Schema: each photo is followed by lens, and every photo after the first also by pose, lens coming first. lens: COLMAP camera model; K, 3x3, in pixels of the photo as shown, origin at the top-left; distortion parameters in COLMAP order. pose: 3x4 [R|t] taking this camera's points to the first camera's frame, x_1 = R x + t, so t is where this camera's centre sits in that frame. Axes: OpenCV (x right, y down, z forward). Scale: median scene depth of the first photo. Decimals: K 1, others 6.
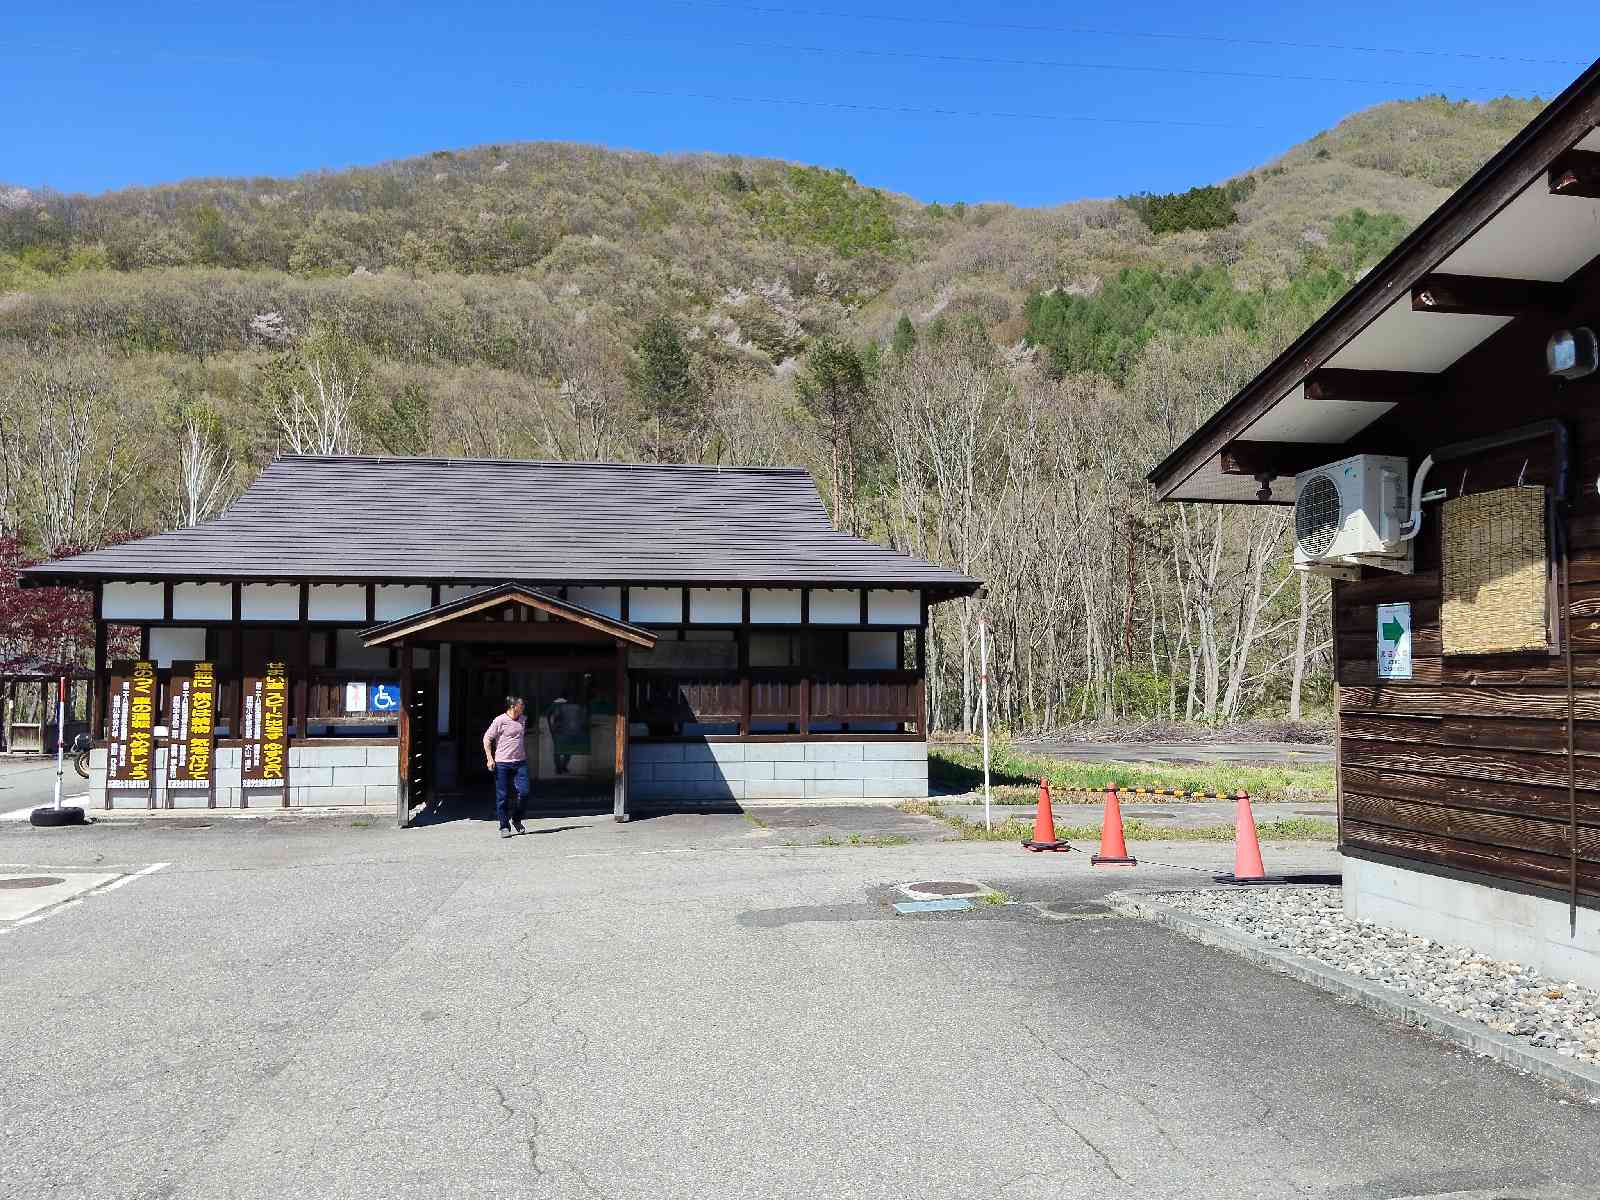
lens RADIAL K [[1299.0, 0, 809.9], [0, 1299.0, 600.6], [0, 0, 1]] dist [0.075852, -0.112105]
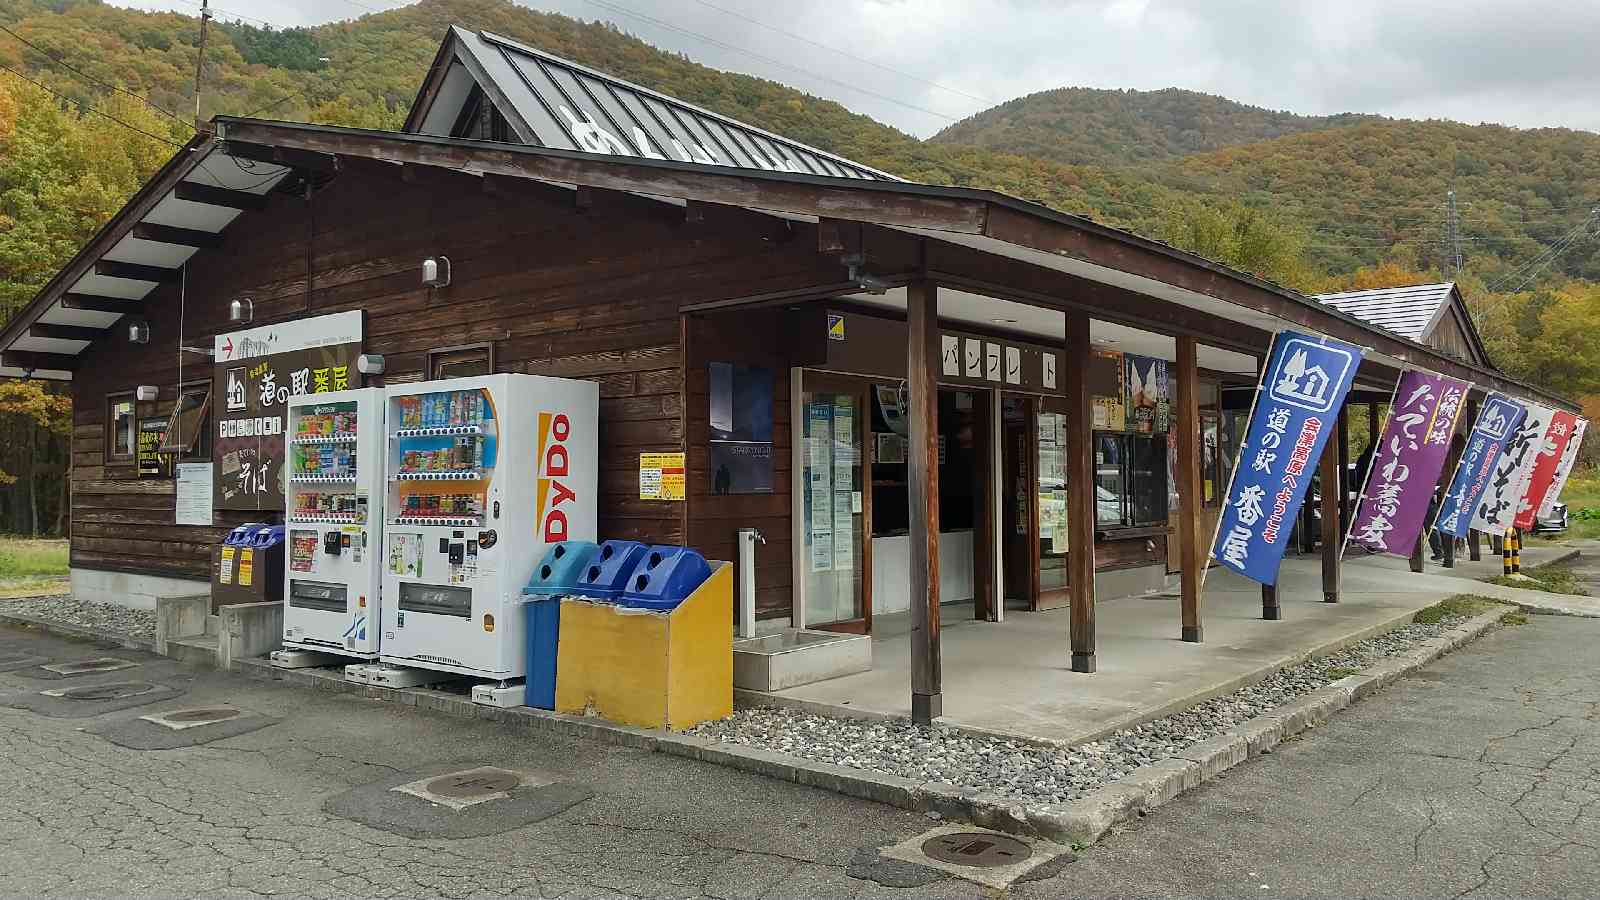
lens RADIAL K [[1171.4, 0, 801.8], [0, 1171.4, 442.7], [0, 0, 1]] dist [0.042118, -0.027868]
pose [[0.768922, 0.017939, 0.639090, 0.057360], [-0.032870, 0.999394, 0.011496, -0.021620], [-0.638497, -0.029846, 0.769046, -0.483065]]
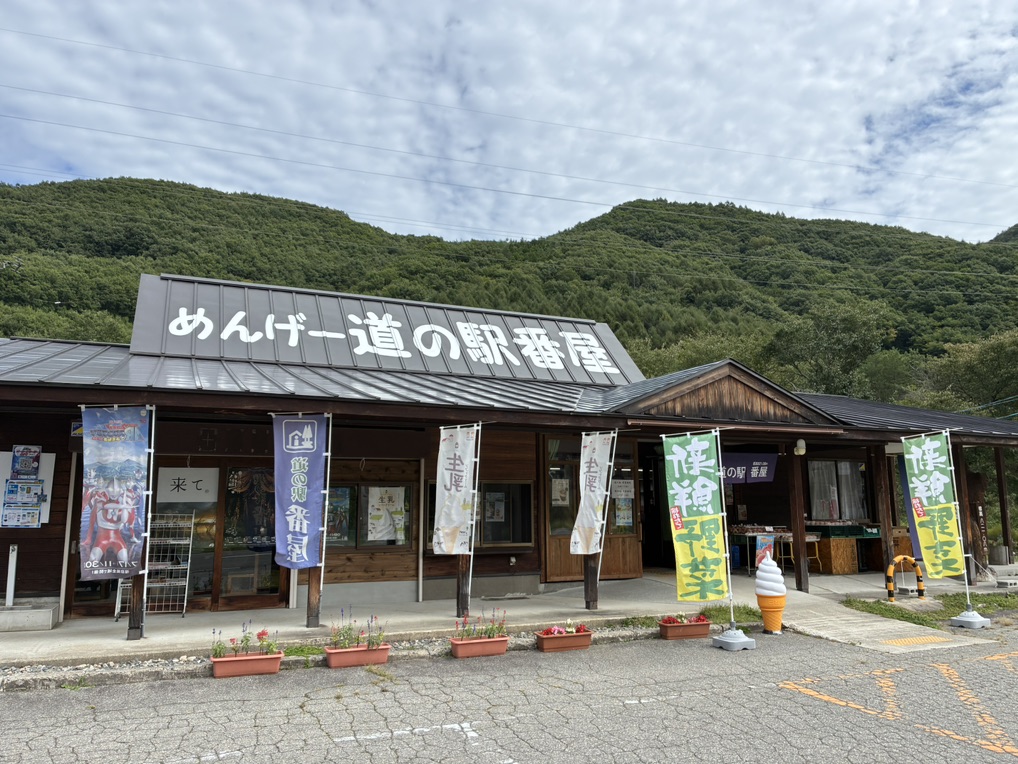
lens RADIAL K [[777.6, 0, 509.9], [0, 777.6, 380.0], [0, 0, 1]] dist [0.032867, -0.039465]
pose [[0.974219, 0.031547, 0.223389, 0.546882], [-0.007909, 0.994342, -0.105927, -0.042319], [-0.225467, 0.101430, 0.968957, -0.745793]]
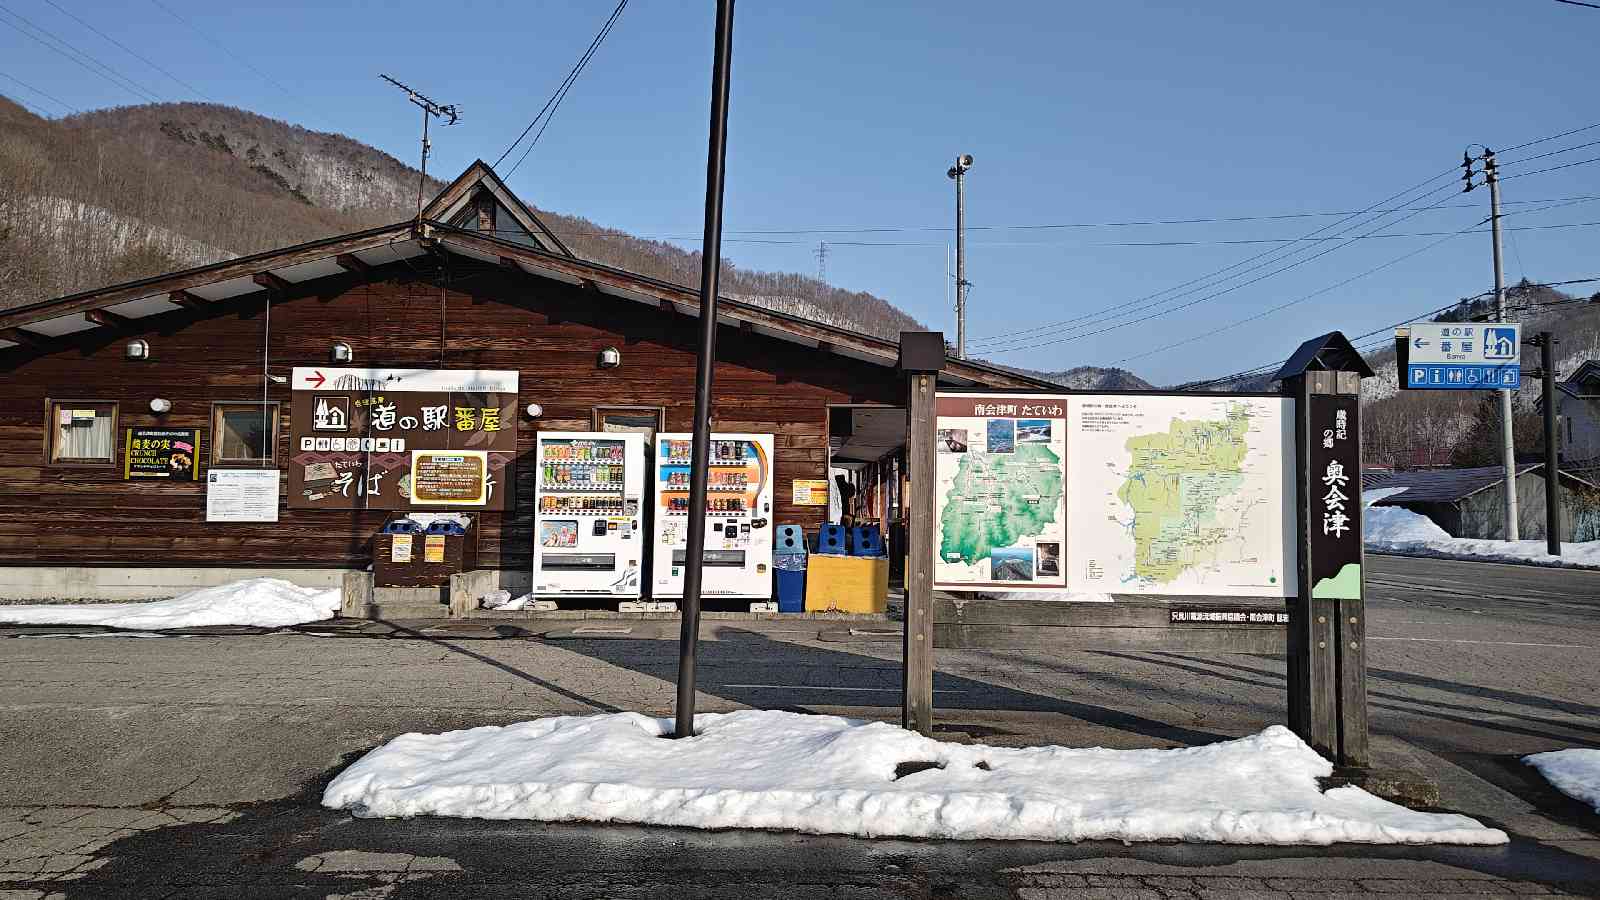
lens RADIAL K [[1123.8, 0, 797.8], [0, 1123.8, 463.4], [0, 0, 1]] dist [0.023862, -0.002506]
pose [[0.166017, 0.054533, 0.984614, -0.494024], [-0.070919, 0.996545, -0.043236, 0.012857], [-0.983570, -0.062650, 0.169310, -0.232942]]
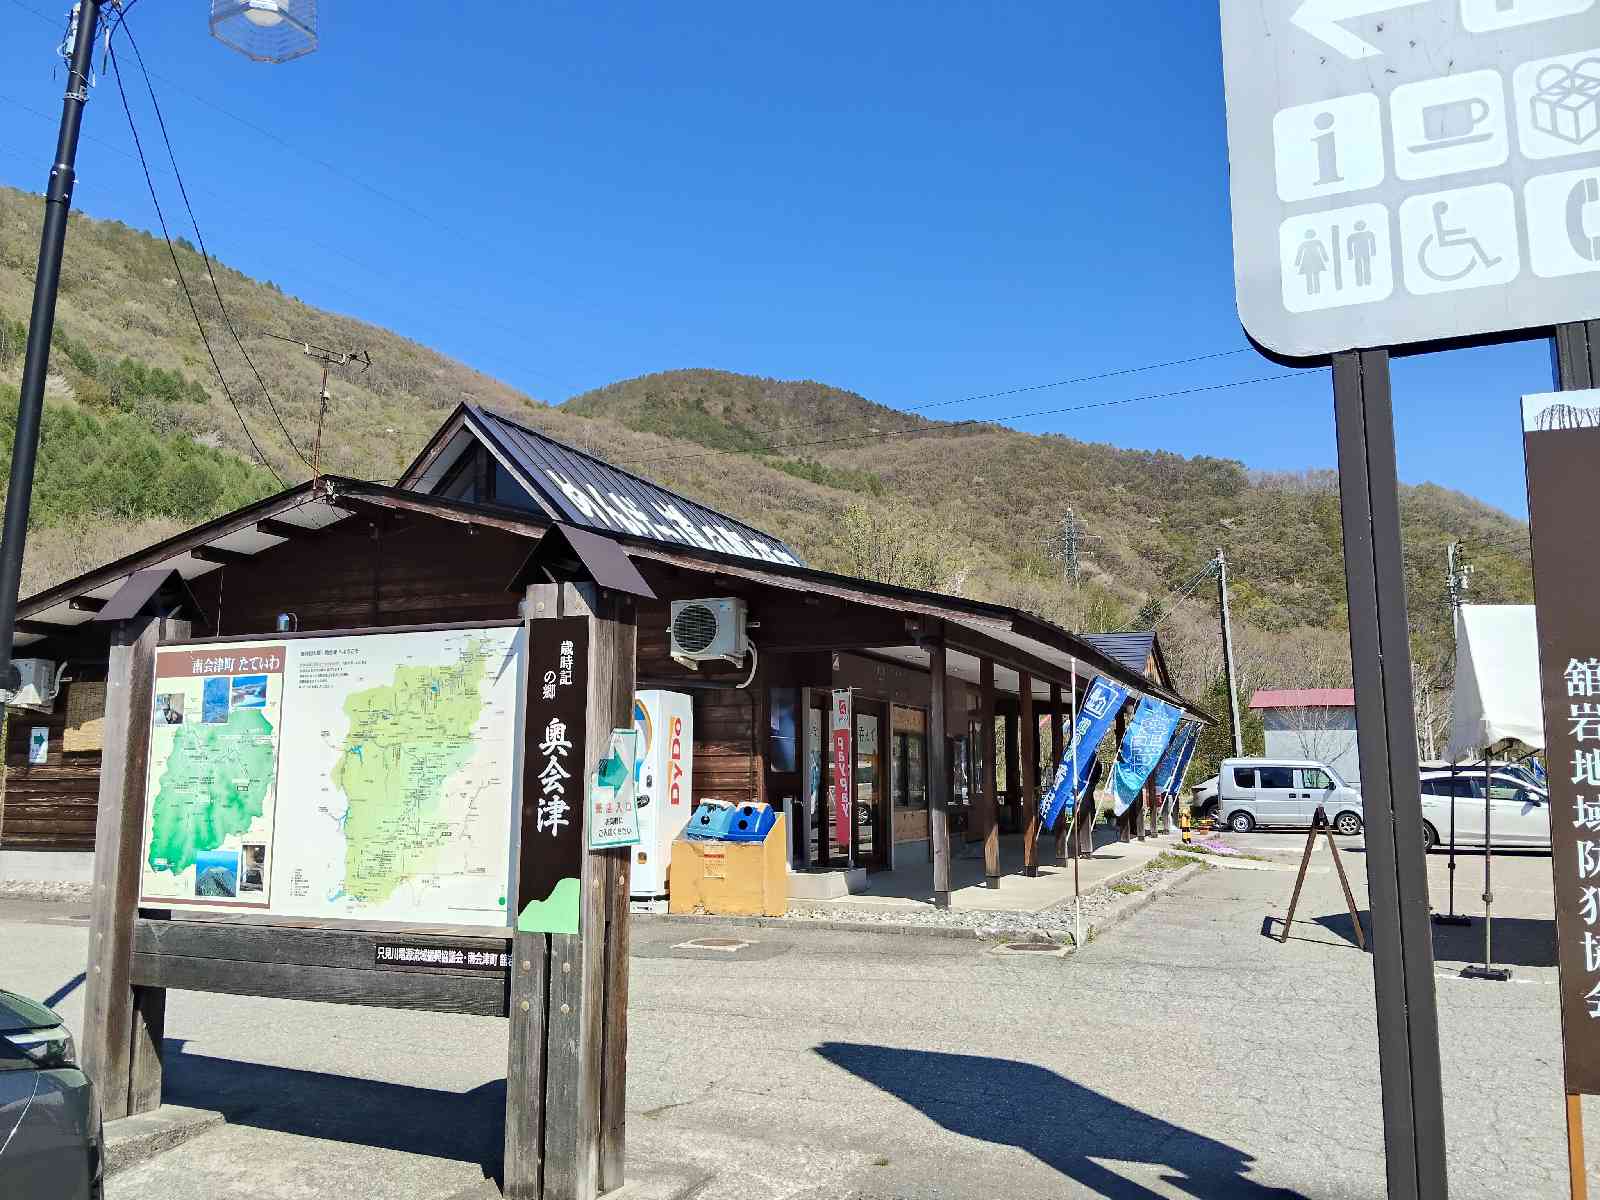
lens RADIAL K [[1299.0, 0, 797.7], [0, 1299.0, 597.2], [0, 0, 1]] dist [0.075852, -0.112105]
pose [[0.544386, 0.119056, 0.830343, -0.308621], [-0.048414, 0.992686, -0.110592, -0.013857], [-0.837437, 0.020005, 0.546168, -0.541060]]
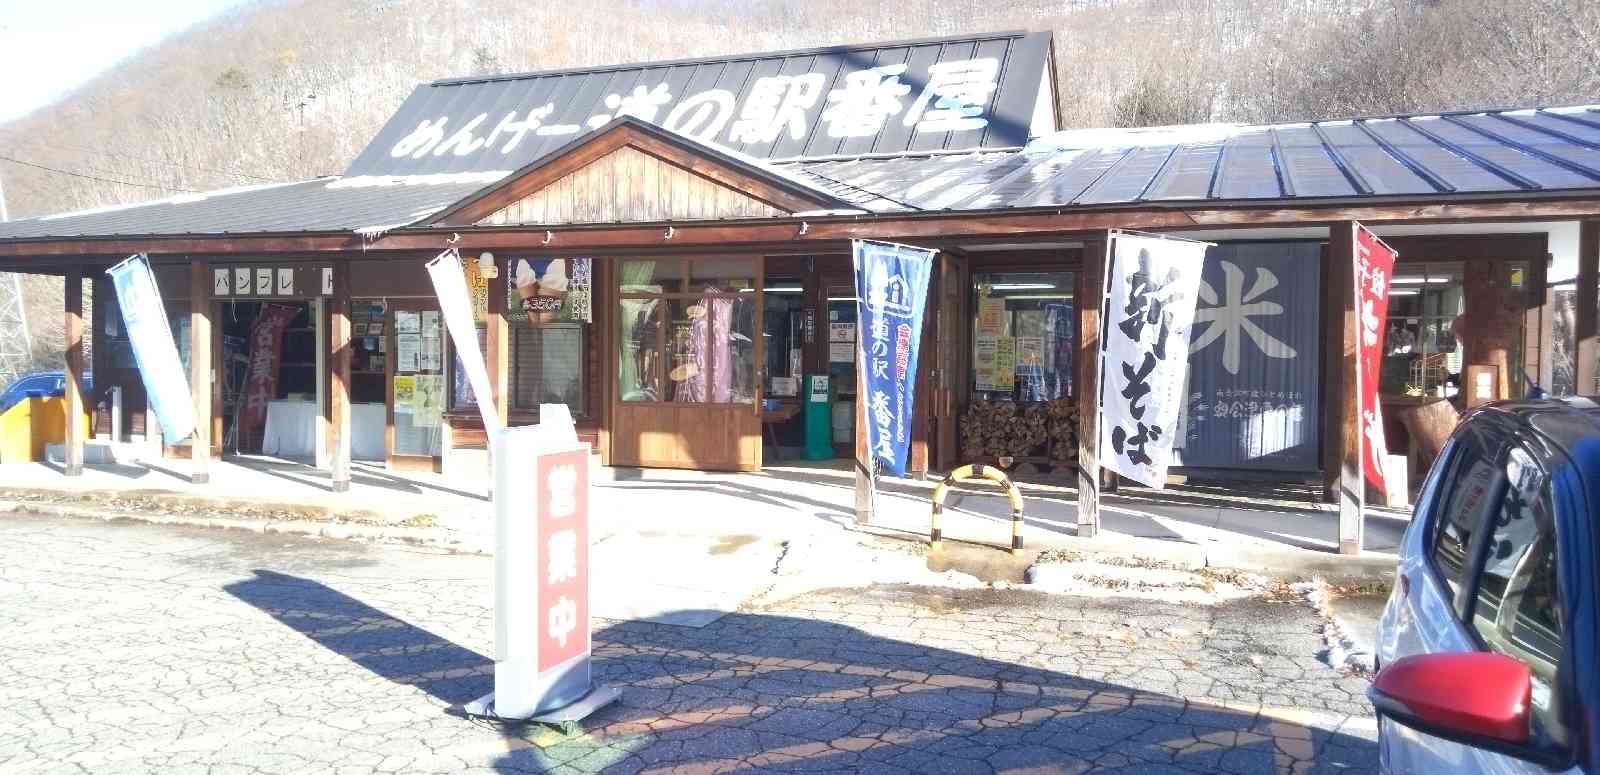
lens RADIAL K [[1206.9, 0, 795.9], [0, 1206.9, 392.9], [0, 0, 1]] dist [-0.002707, -0.000818]
pose [[0.860710, 0.024828, -0.508489, 1.240170], [0.018827, 0.996574, 0.080528, -0.040872], [0.508747, -0.078885, 0.857294, -0.637672]]
